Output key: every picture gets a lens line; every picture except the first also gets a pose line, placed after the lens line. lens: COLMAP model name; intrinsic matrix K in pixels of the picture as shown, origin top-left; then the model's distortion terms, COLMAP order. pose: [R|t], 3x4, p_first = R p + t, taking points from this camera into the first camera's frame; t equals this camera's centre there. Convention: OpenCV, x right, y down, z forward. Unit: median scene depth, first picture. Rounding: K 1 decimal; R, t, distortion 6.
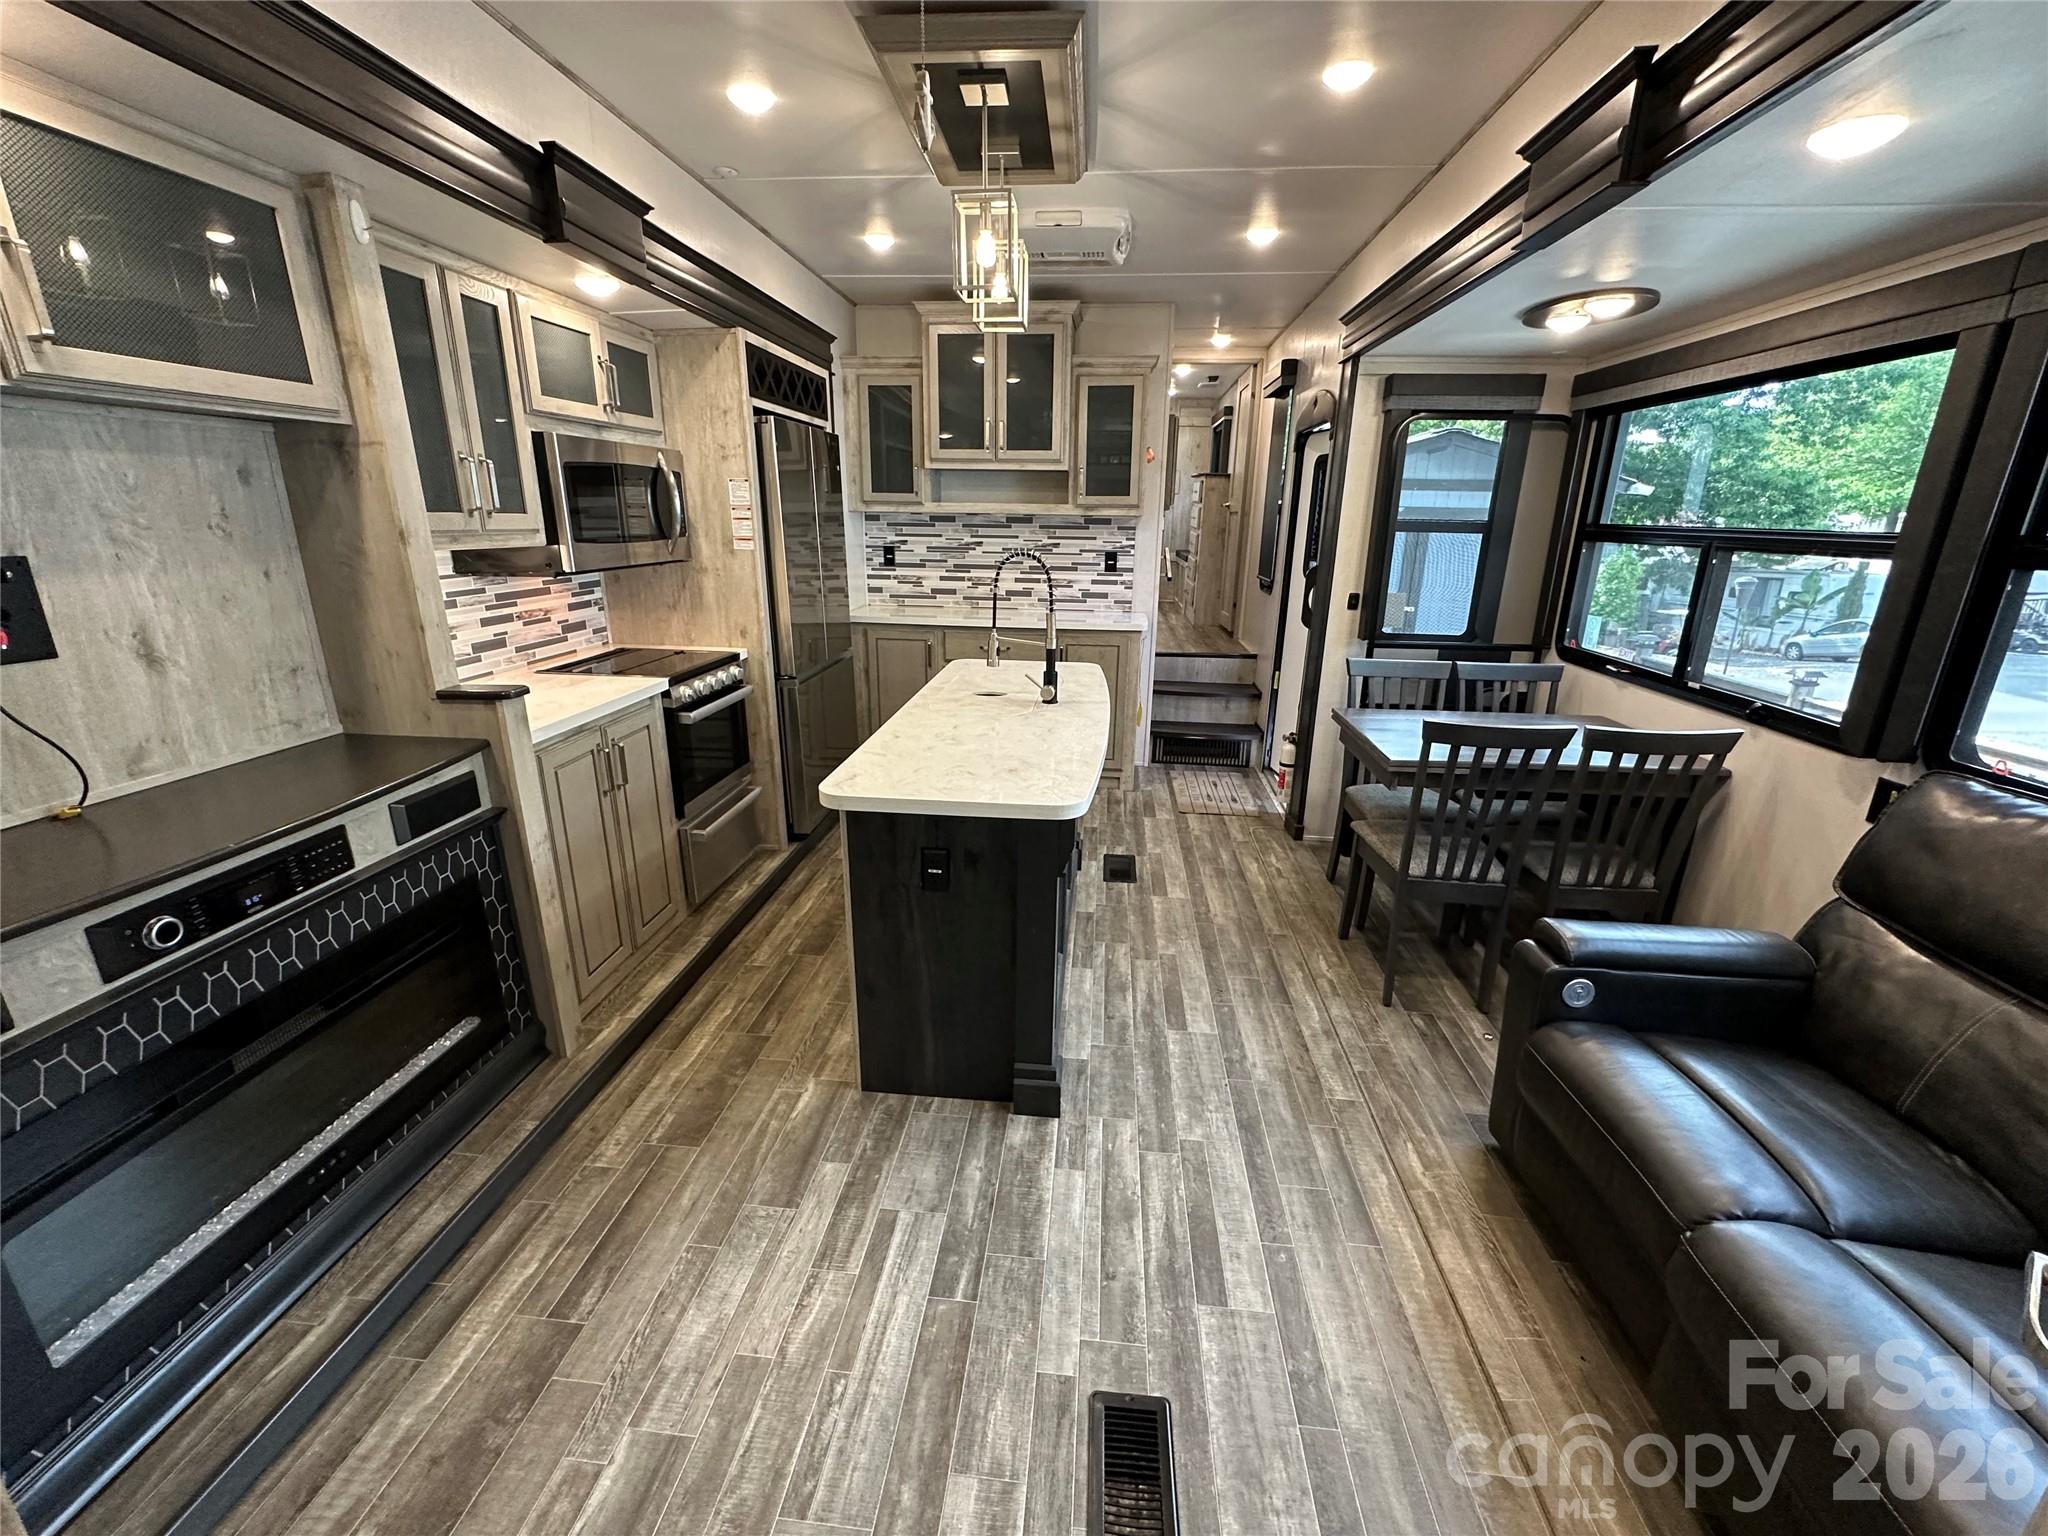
lens RADIAL K [[820.7, 0, 1026.3], [0, 820.7, 766.8], [0, 0, 1]] dist [-0.004936, 0.000998]
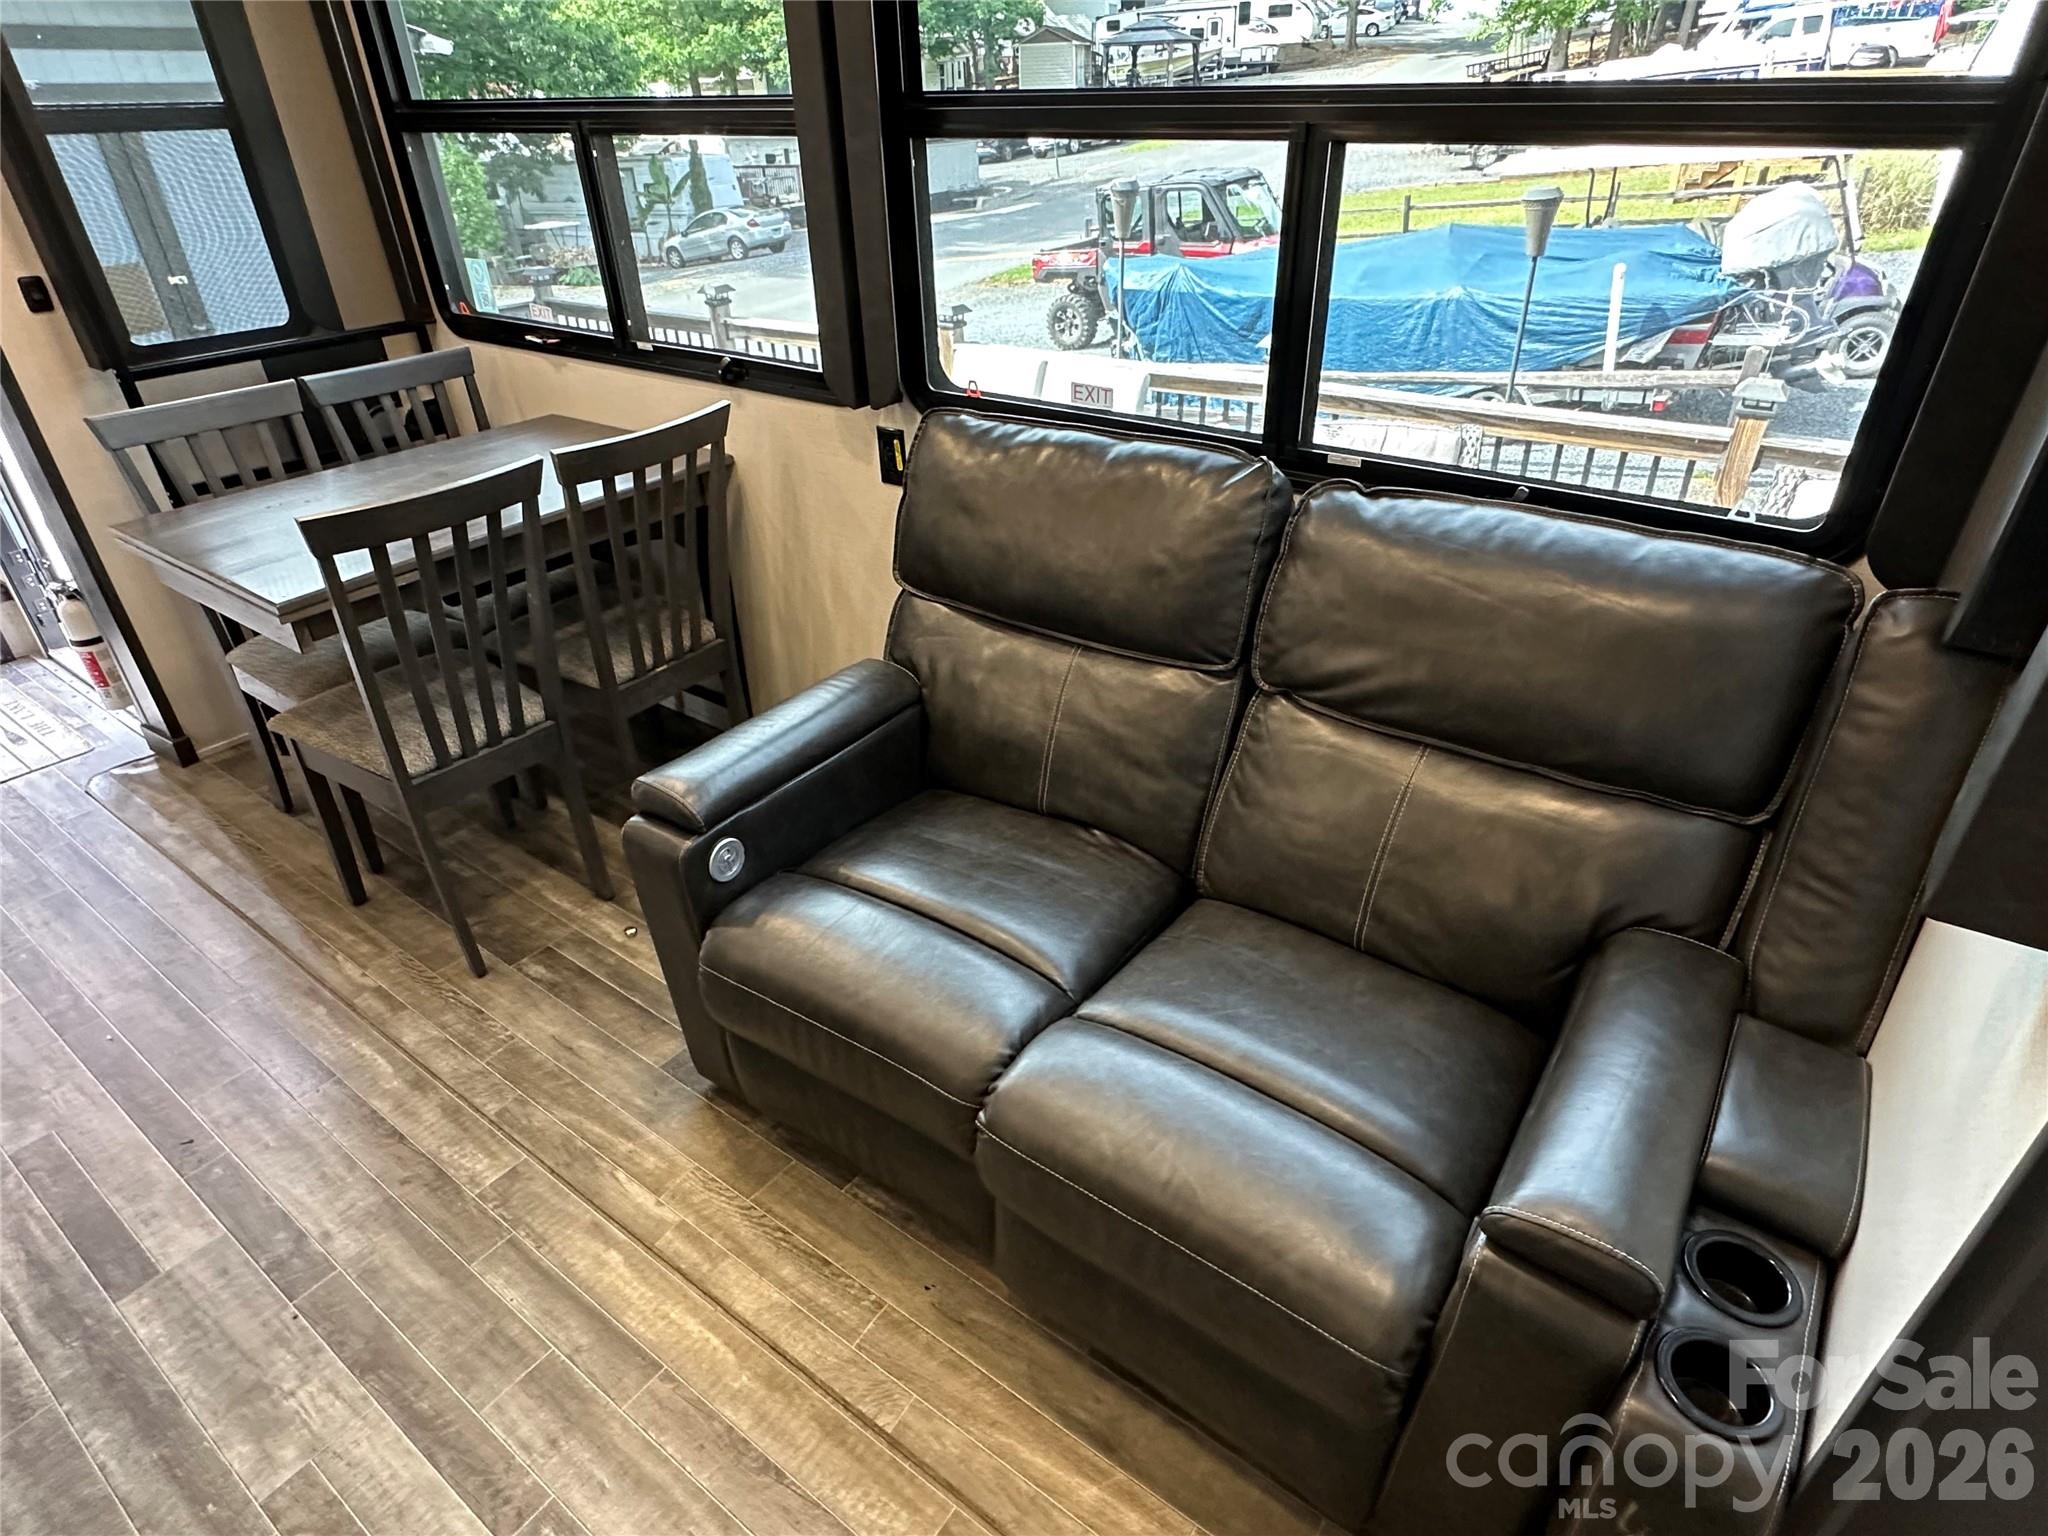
lens RADIAL K [[1108.2, 0, 1018.6], [0, 1108.2, 768.3], [0, 0, 1]] dist [-0.001954, -0.000865]
pose [[0.507201, -0.470705, 0.721931, 0.115353], [0.279482, 0.882238, 0.378874, -0.050026], [-0.815253, 0.009601, 0.579025, 0.183862]]
